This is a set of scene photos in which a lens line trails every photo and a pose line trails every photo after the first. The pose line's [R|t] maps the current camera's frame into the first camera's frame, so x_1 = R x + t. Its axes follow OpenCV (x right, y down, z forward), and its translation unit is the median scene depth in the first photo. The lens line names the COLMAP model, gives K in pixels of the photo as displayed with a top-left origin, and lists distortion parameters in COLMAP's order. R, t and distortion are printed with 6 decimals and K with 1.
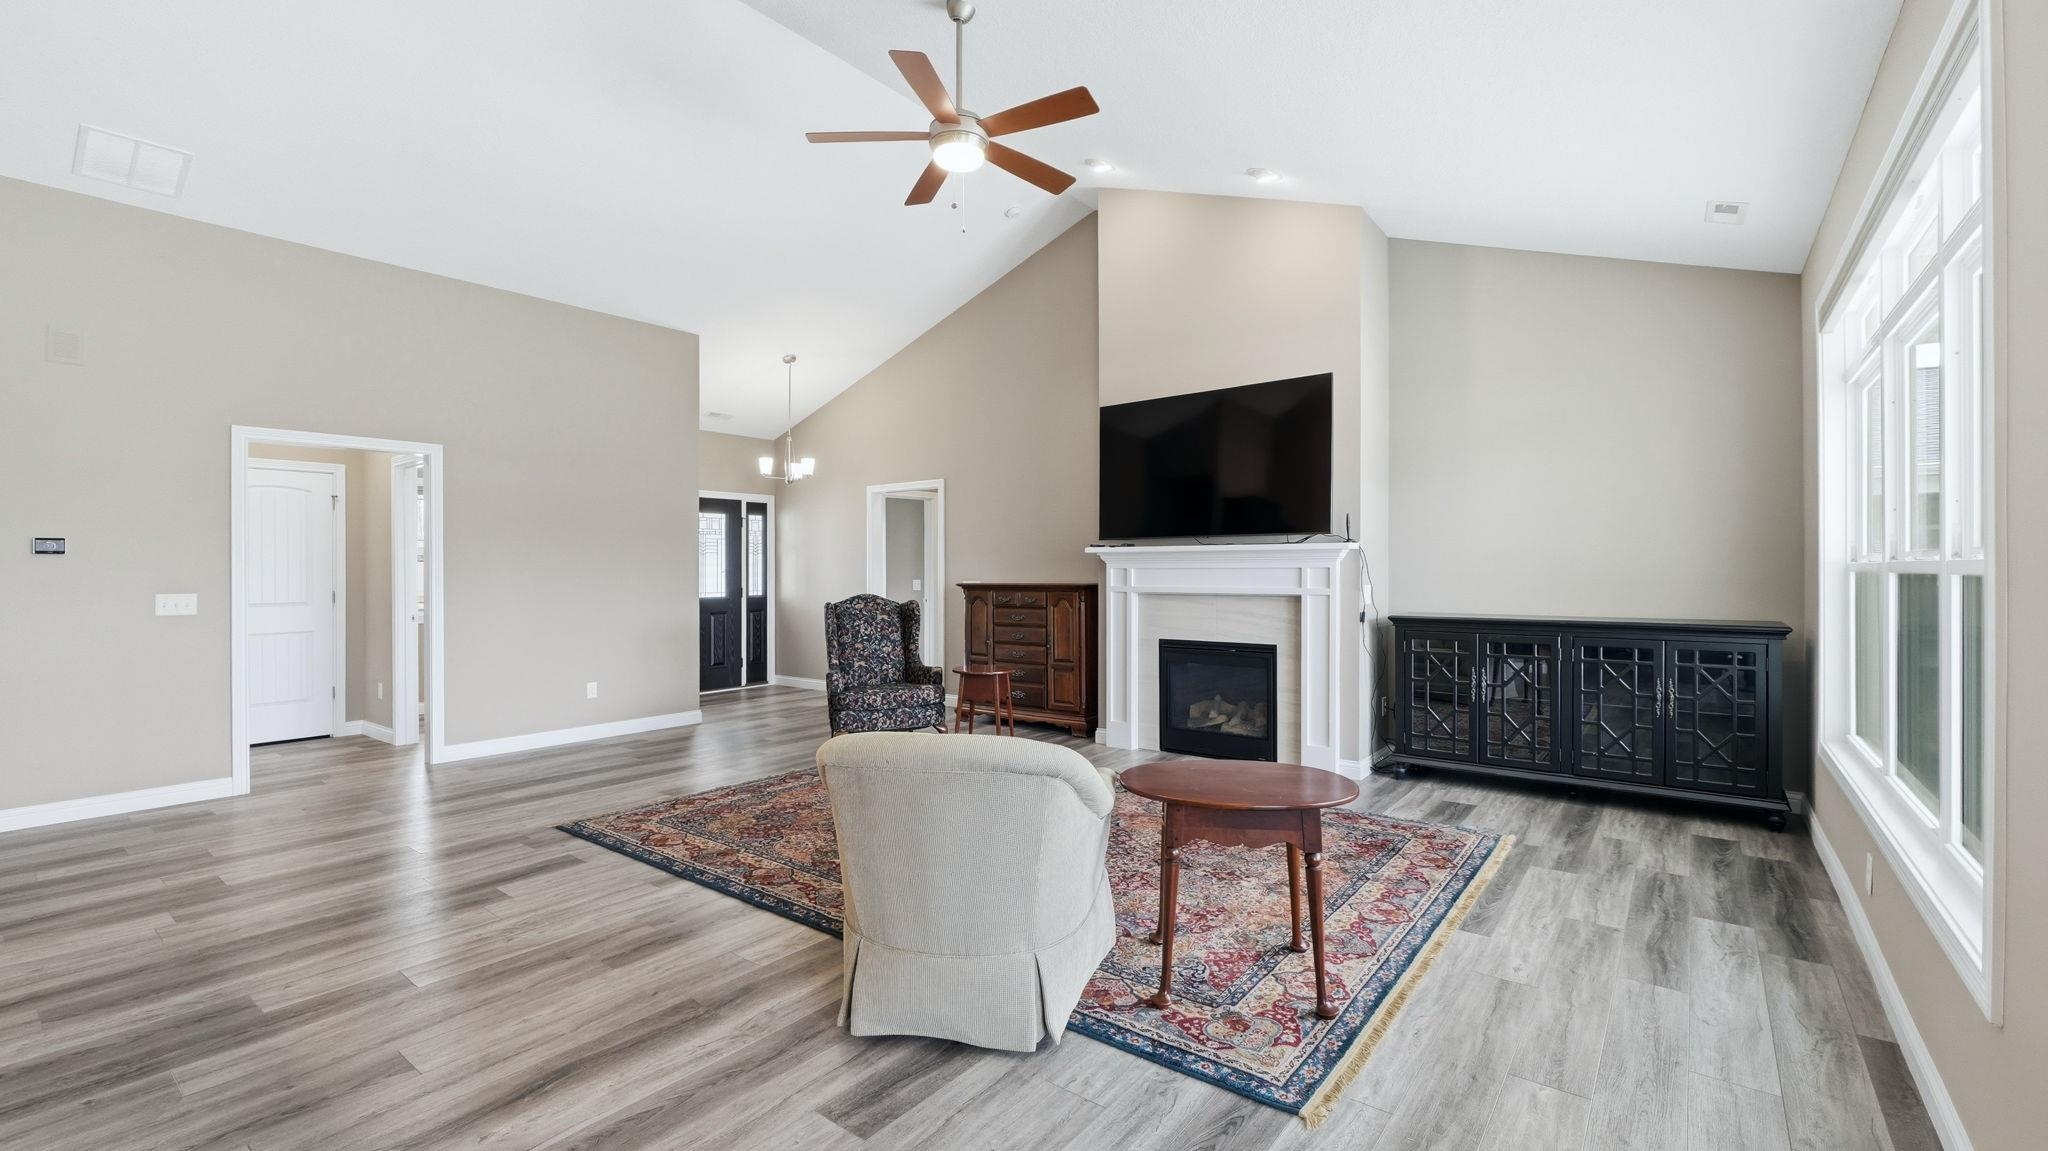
lens RADIAL K [[862.6, 0, 1020.2], [0, 862.6, 563.4], [0, 0, 1]] dist [-0.002540, -0.000237]
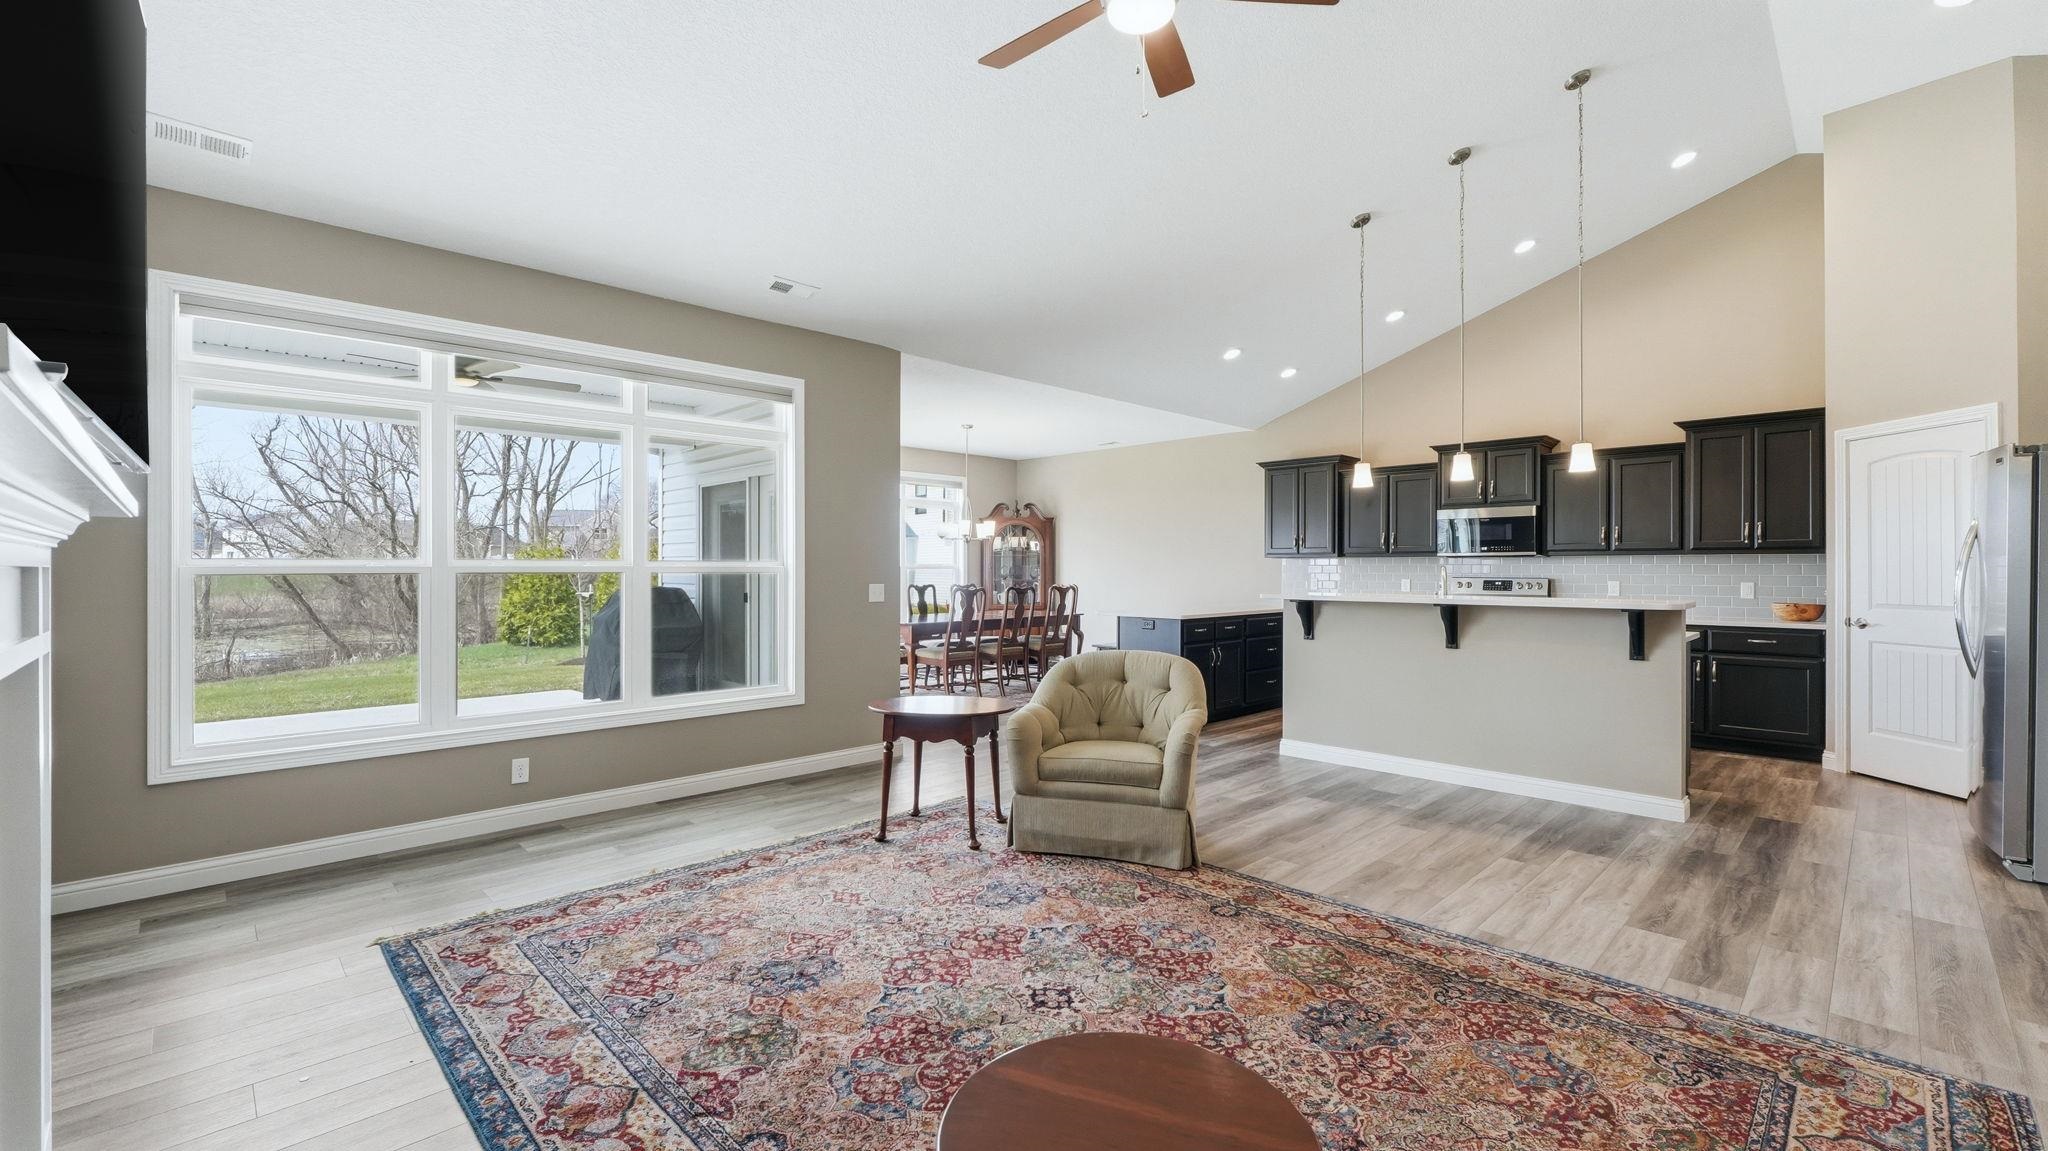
lens RADIAL K [[855.1, 0, 1021.1], [0, 855.1, 568.5], [0, 0, 1]] dist [-0.001497, -0.000491]
pose [[-0.991920, 0.005006, 0.126769, -0.043208], [0.004285, 0.999973, -0.005961, 0.008254], [-0.126795, -0.005370, -0.991914, 1.229587]]
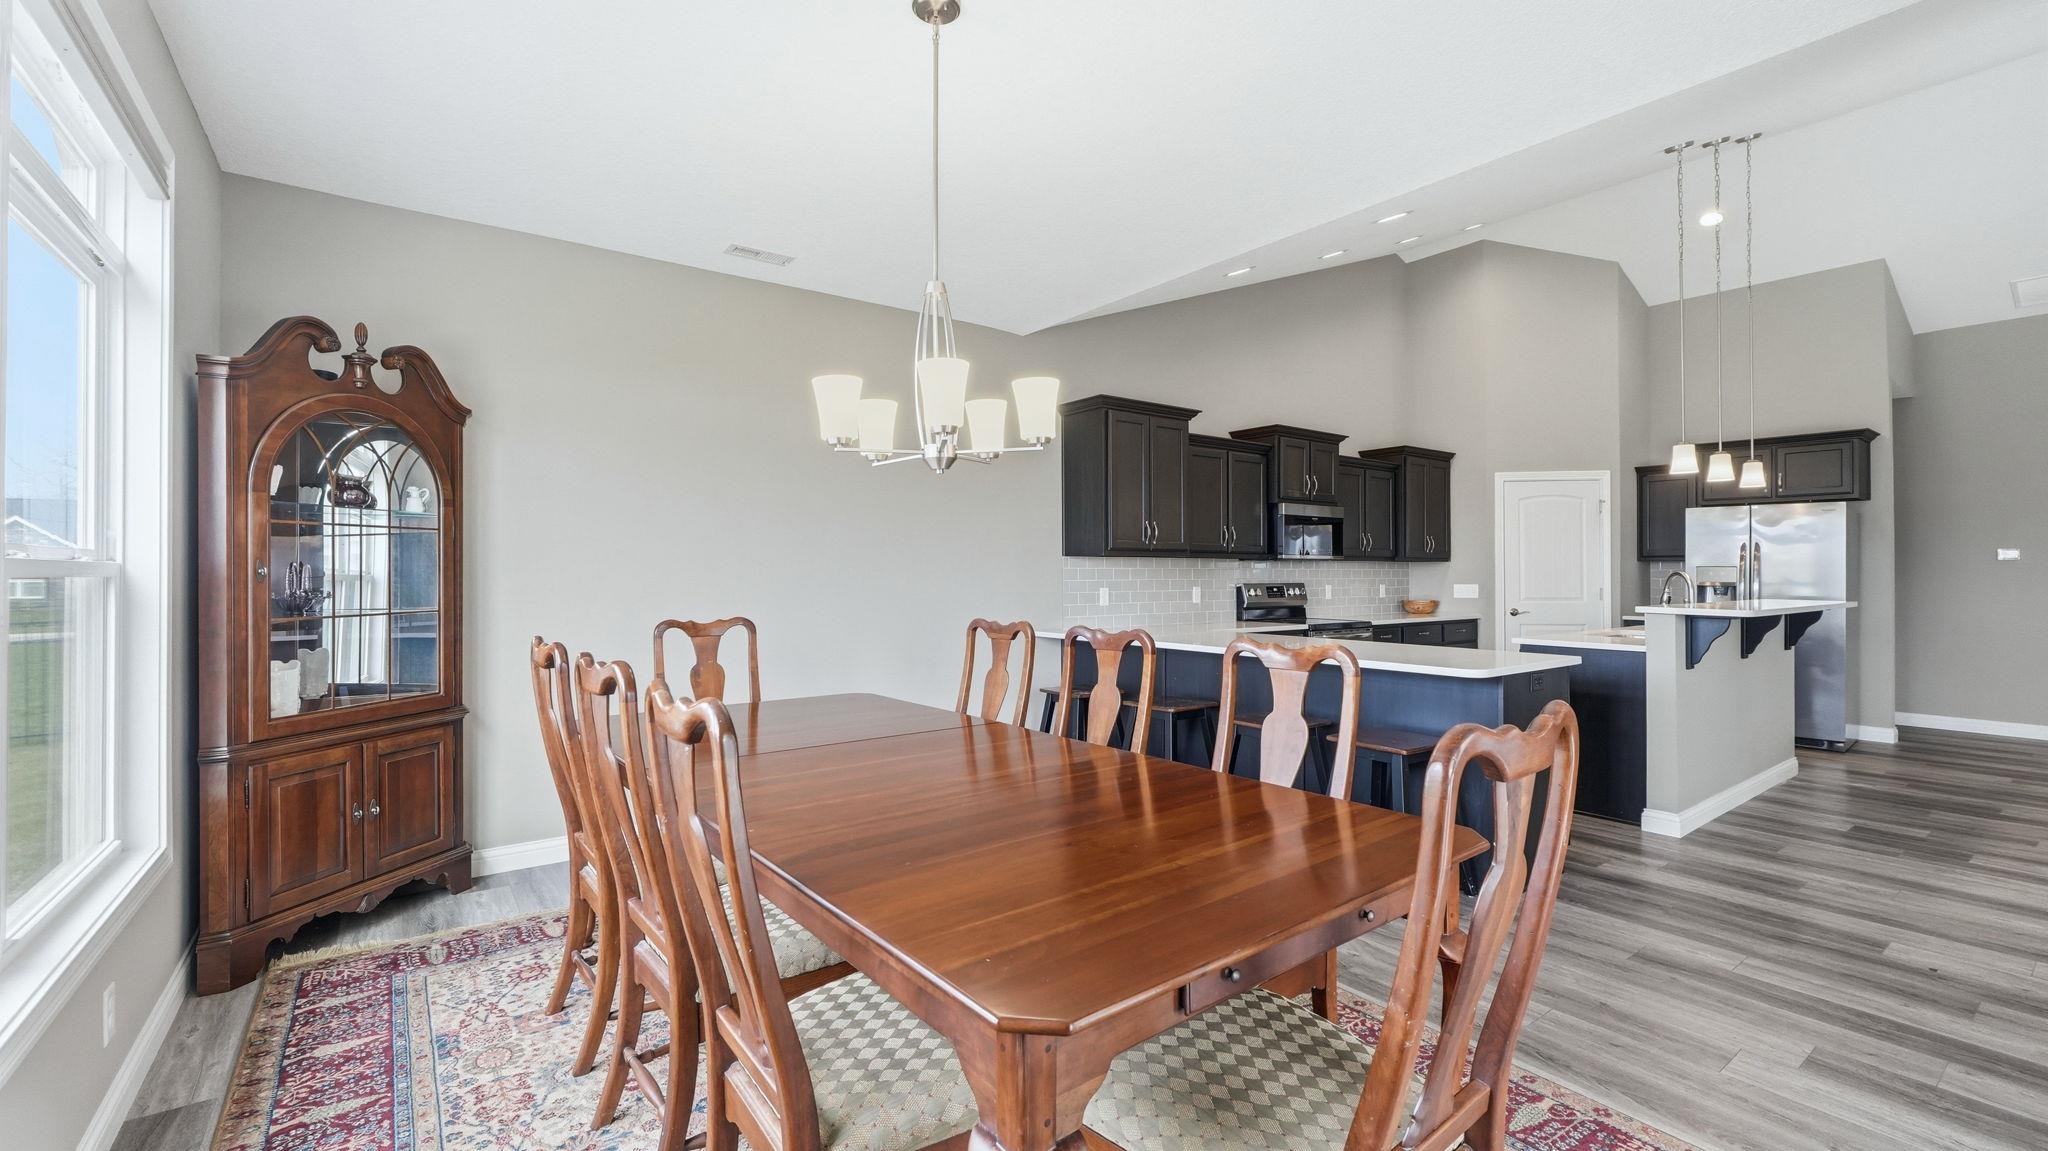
lens RADIAL K [[855.1, 0, 1021.1], [0, 855.1, 568.5], [0, 0, 1]] dist [-0.001497, -0.000491]
pose [[-0.263130, 0.002610, -0.964757, 0.659742], [0.004728, 0.999988, 0.001416, -0.006585], [0.964749, -0.004189, -0.263139, -0.246255]]
